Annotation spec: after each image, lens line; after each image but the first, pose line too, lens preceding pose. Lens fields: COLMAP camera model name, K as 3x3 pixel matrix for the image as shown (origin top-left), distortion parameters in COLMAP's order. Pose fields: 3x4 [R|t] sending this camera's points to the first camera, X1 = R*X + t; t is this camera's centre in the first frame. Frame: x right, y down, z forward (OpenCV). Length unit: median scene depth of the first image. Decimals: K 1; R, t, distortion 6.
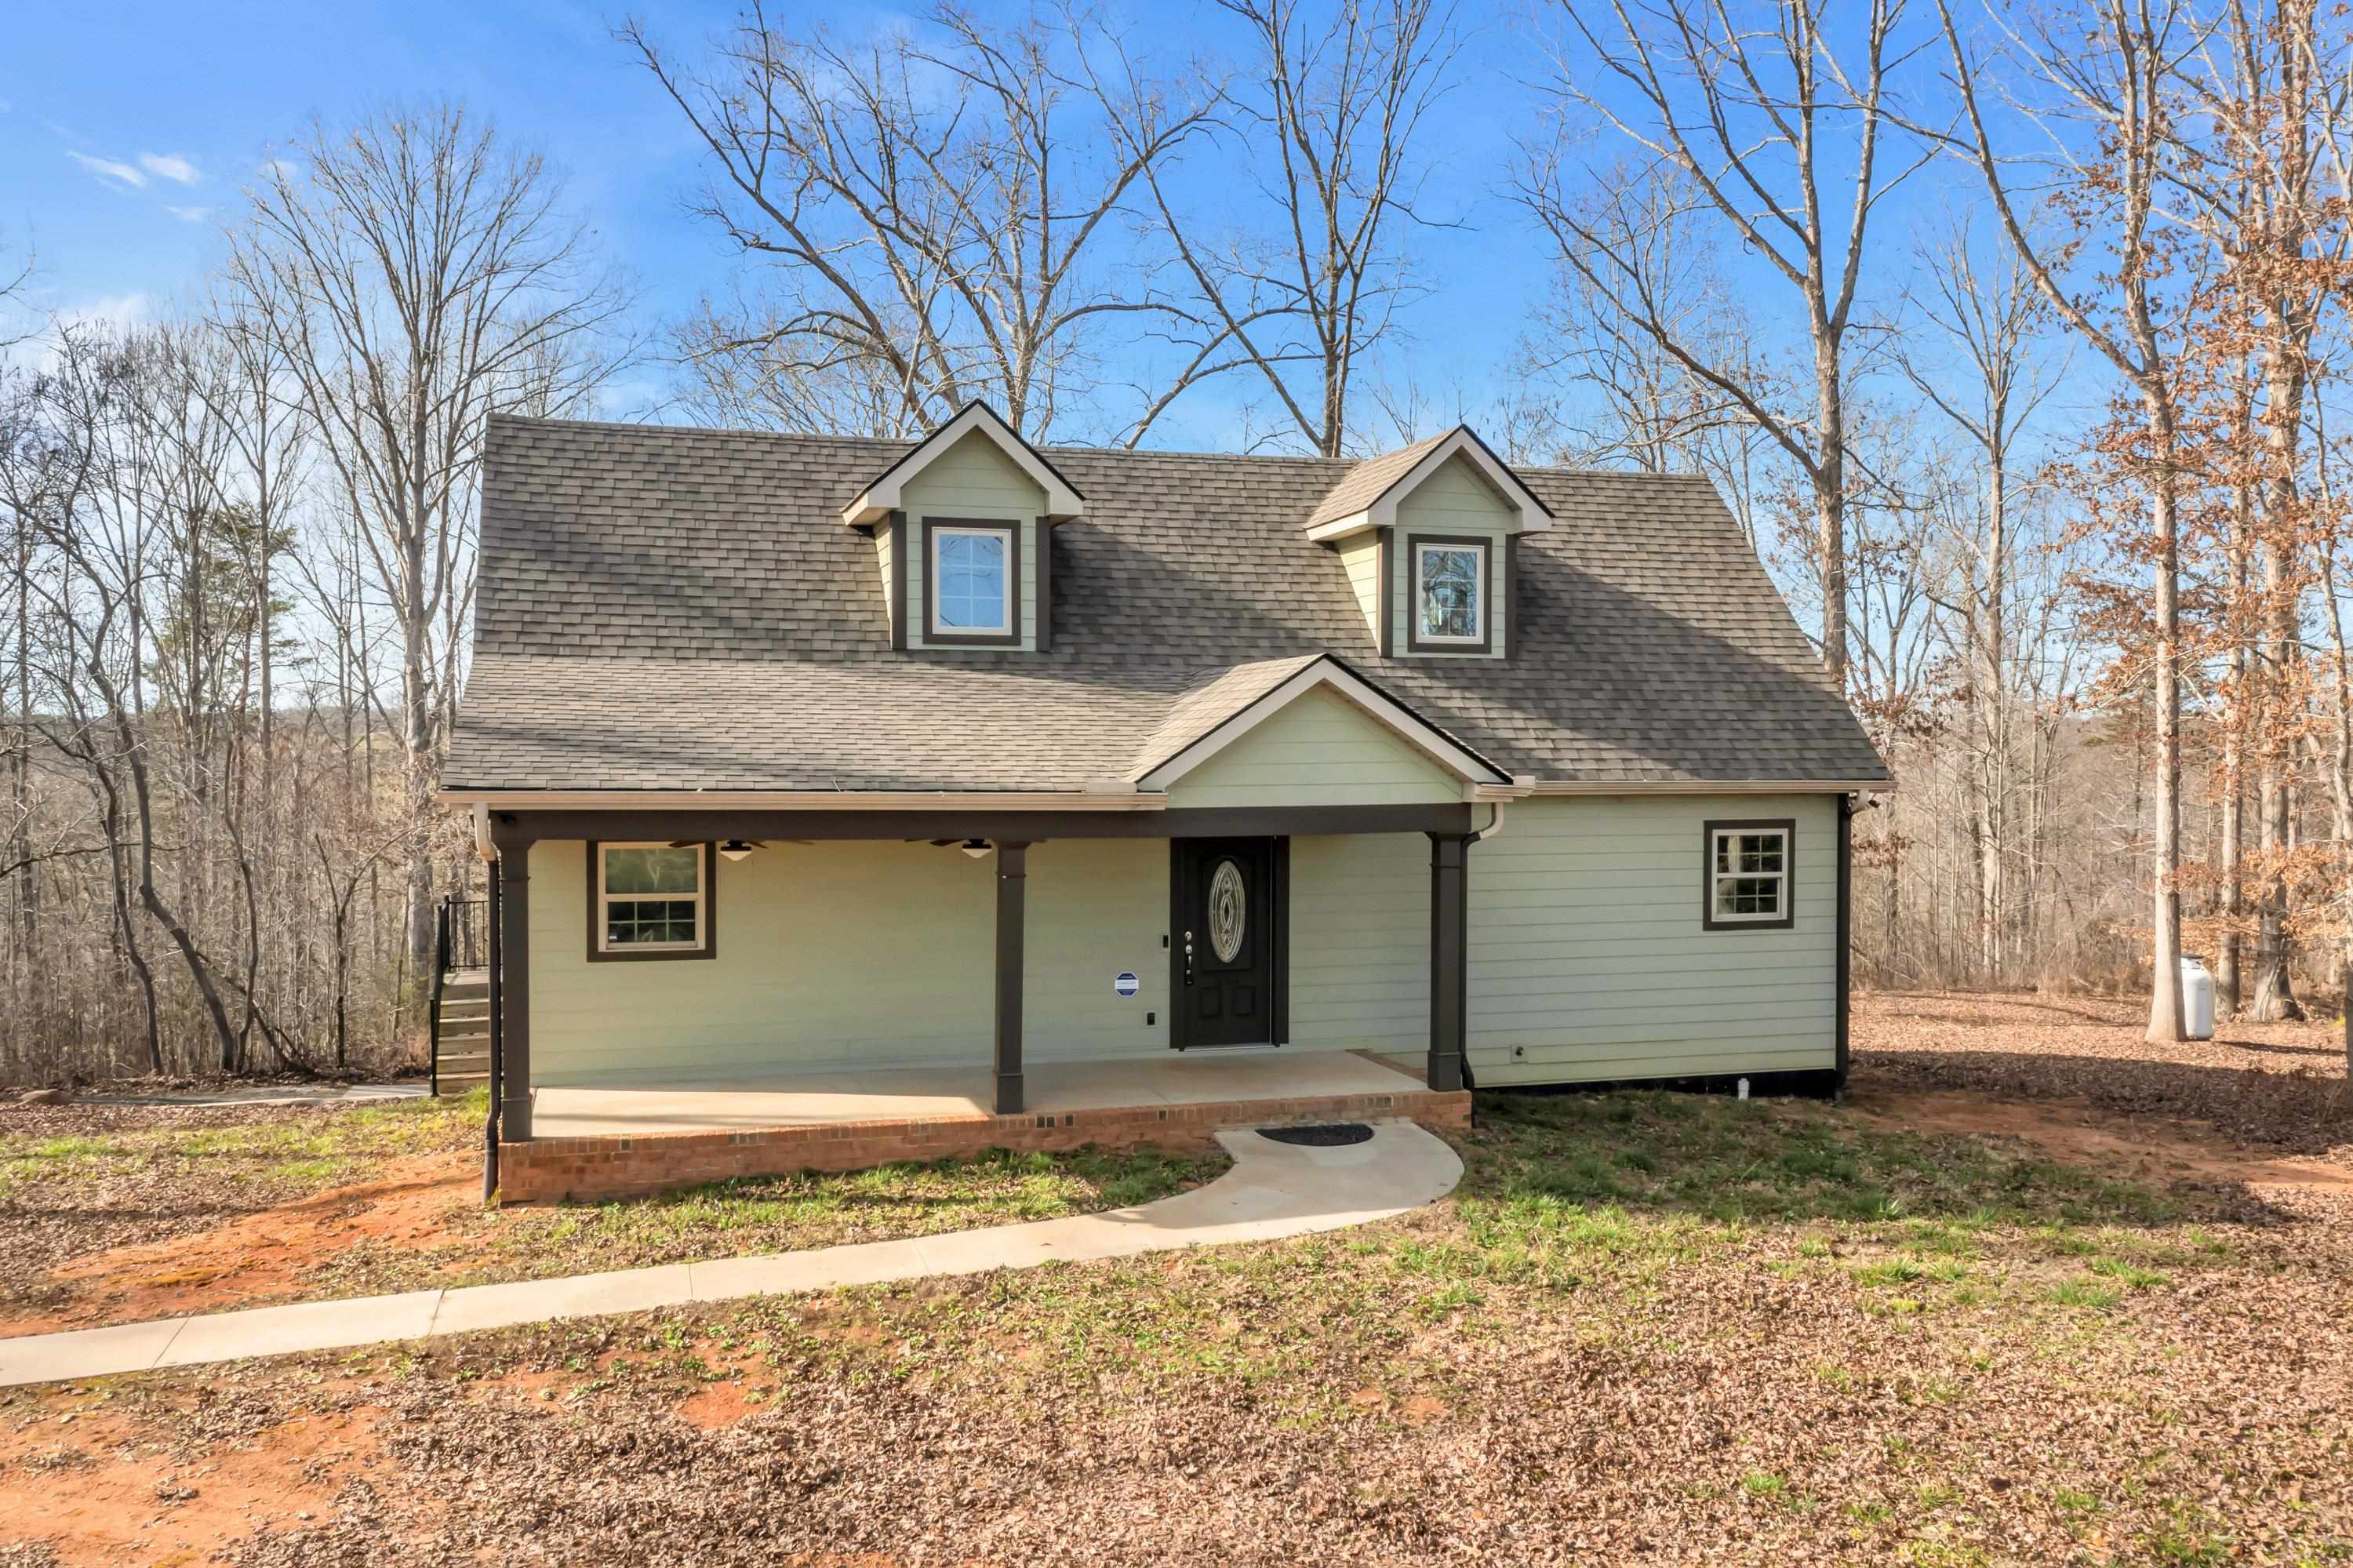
lens RADIAL K [[1882.4, 0, 1184.5], [0, 1882.4, 793.4], [0, 0, 1]] dist [-0.003455, 0.002008]
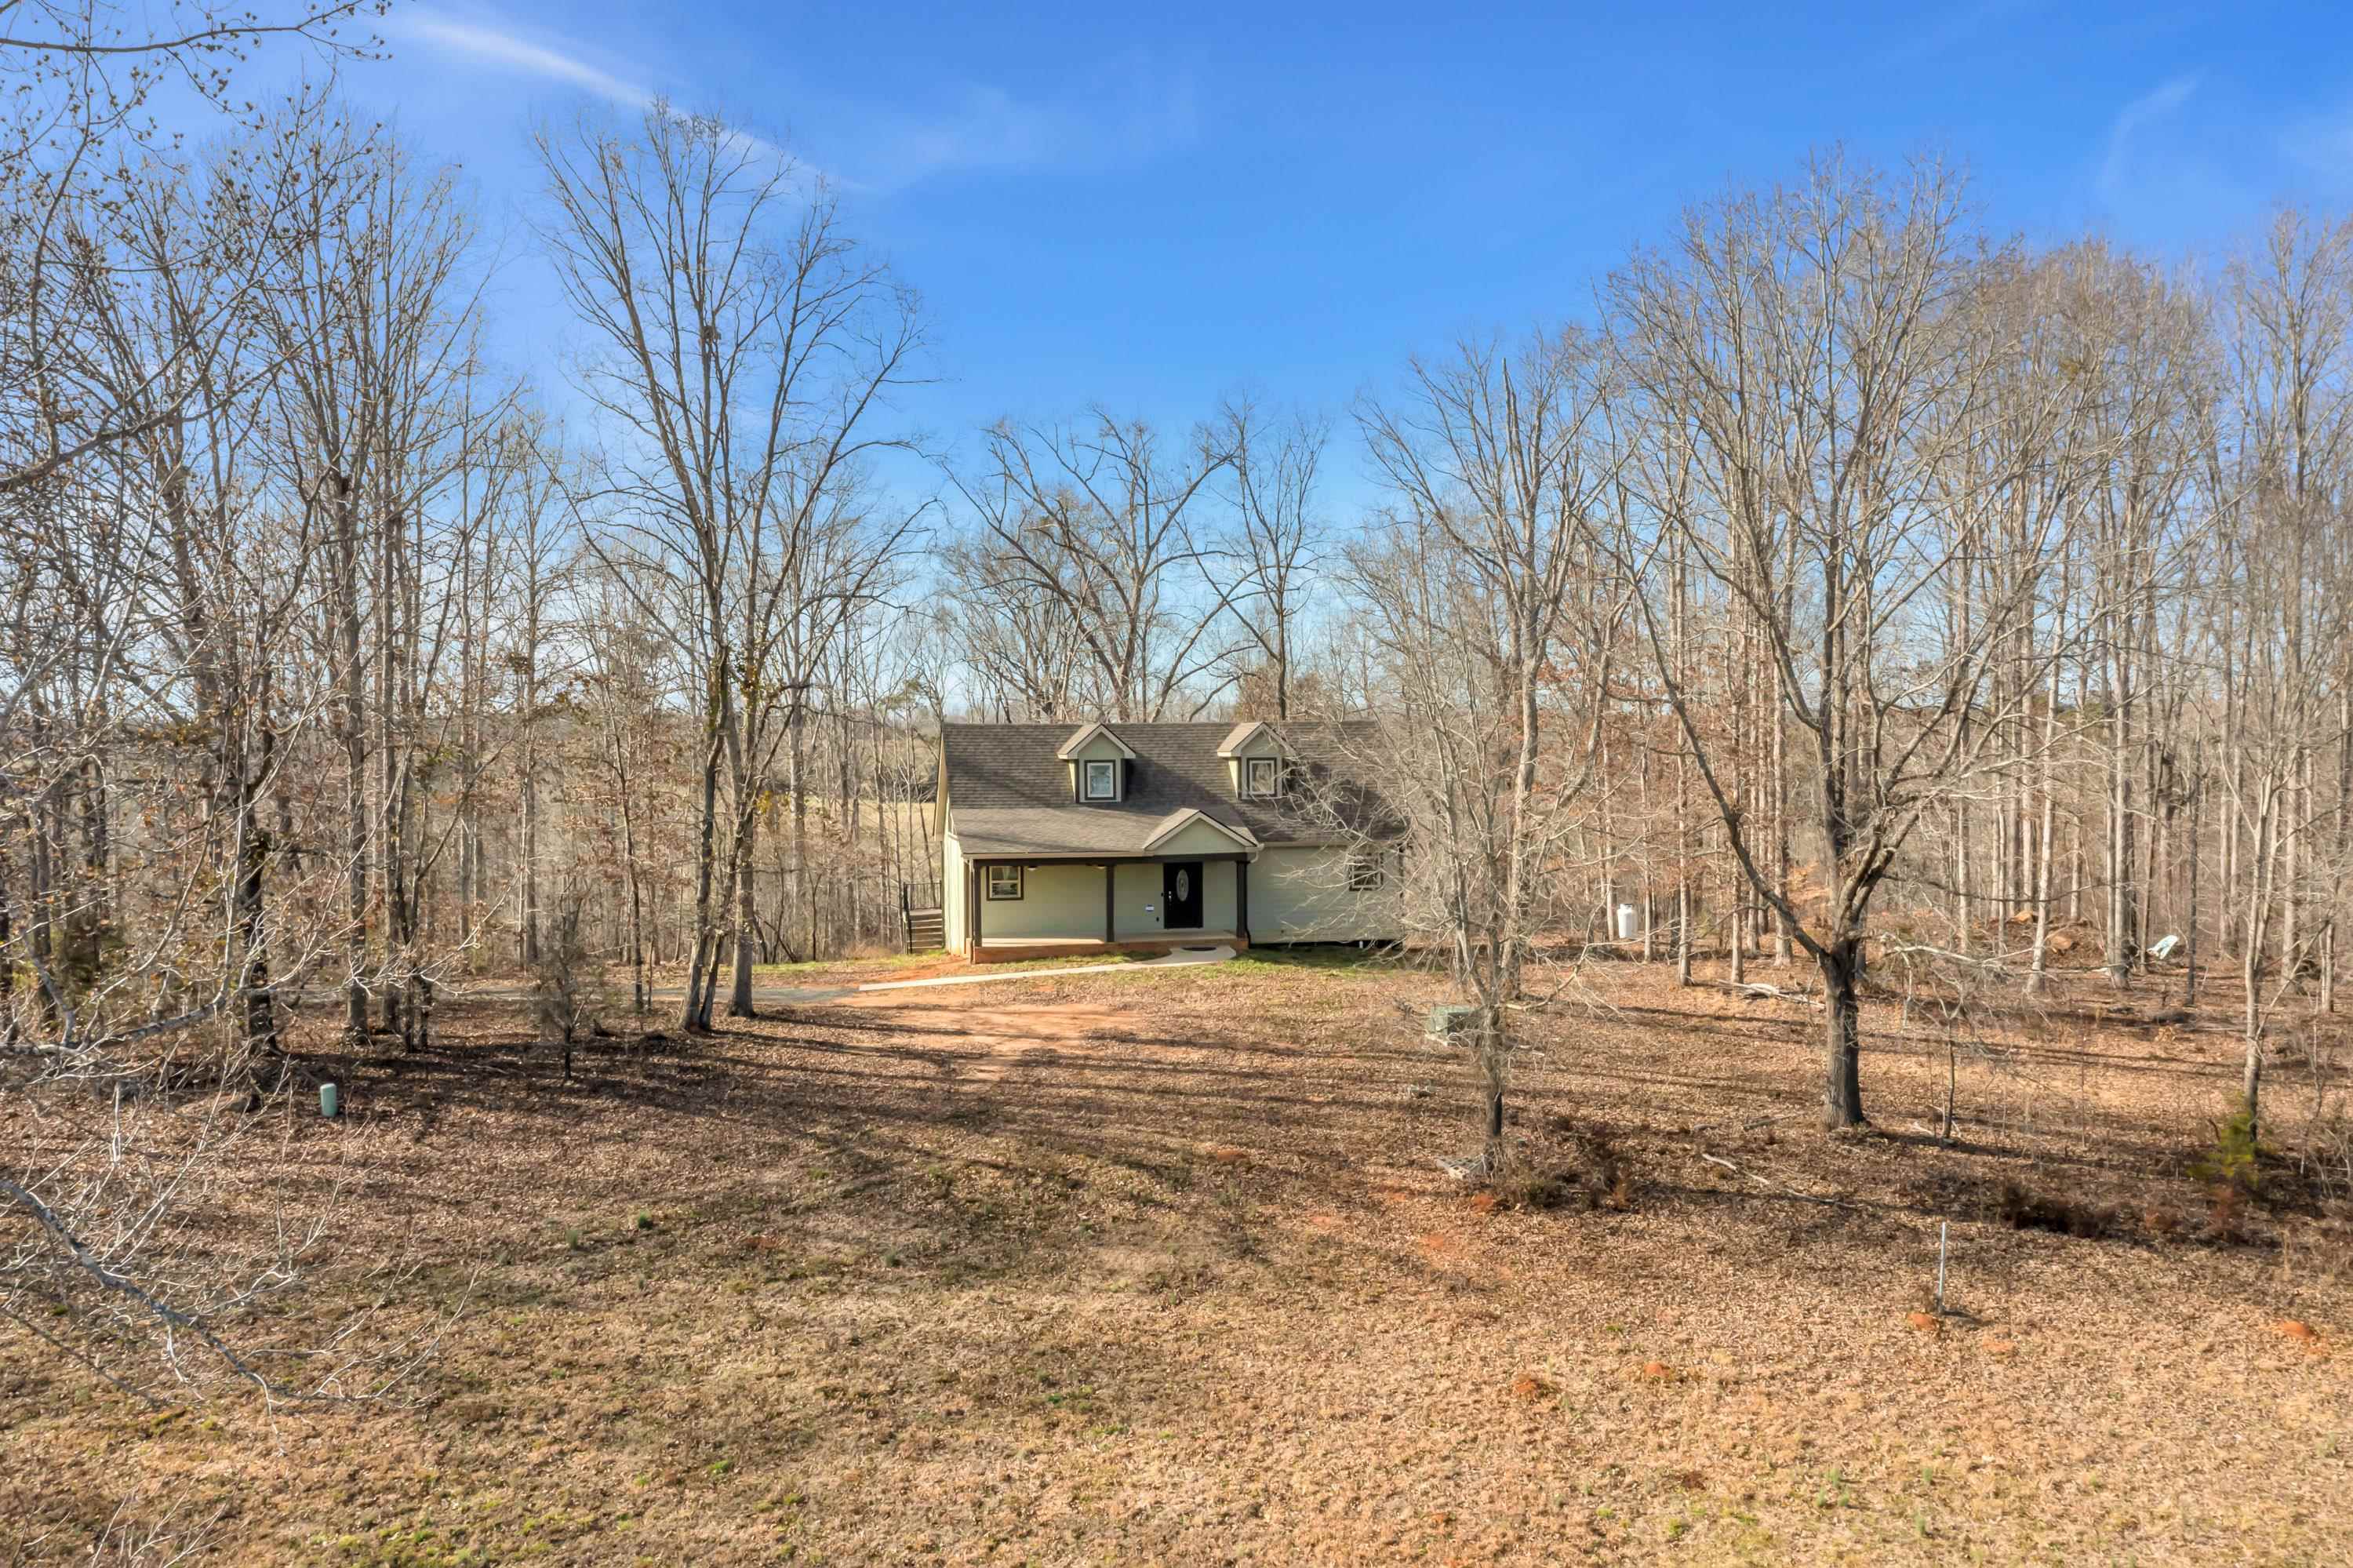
lens RADIAL K [[1882.4, 0, 1184.5], [0, 1882.4, 793.4], [0, 0, 1]] dist [-0.003455, 0.002008]
pose [[0.996314, -0.009850, -0.085209, 0.294699], [0.010492, 0.999920, 0.007087, -0.112557], [0.085132, -0.007955, 0.996338, -2.110402]]
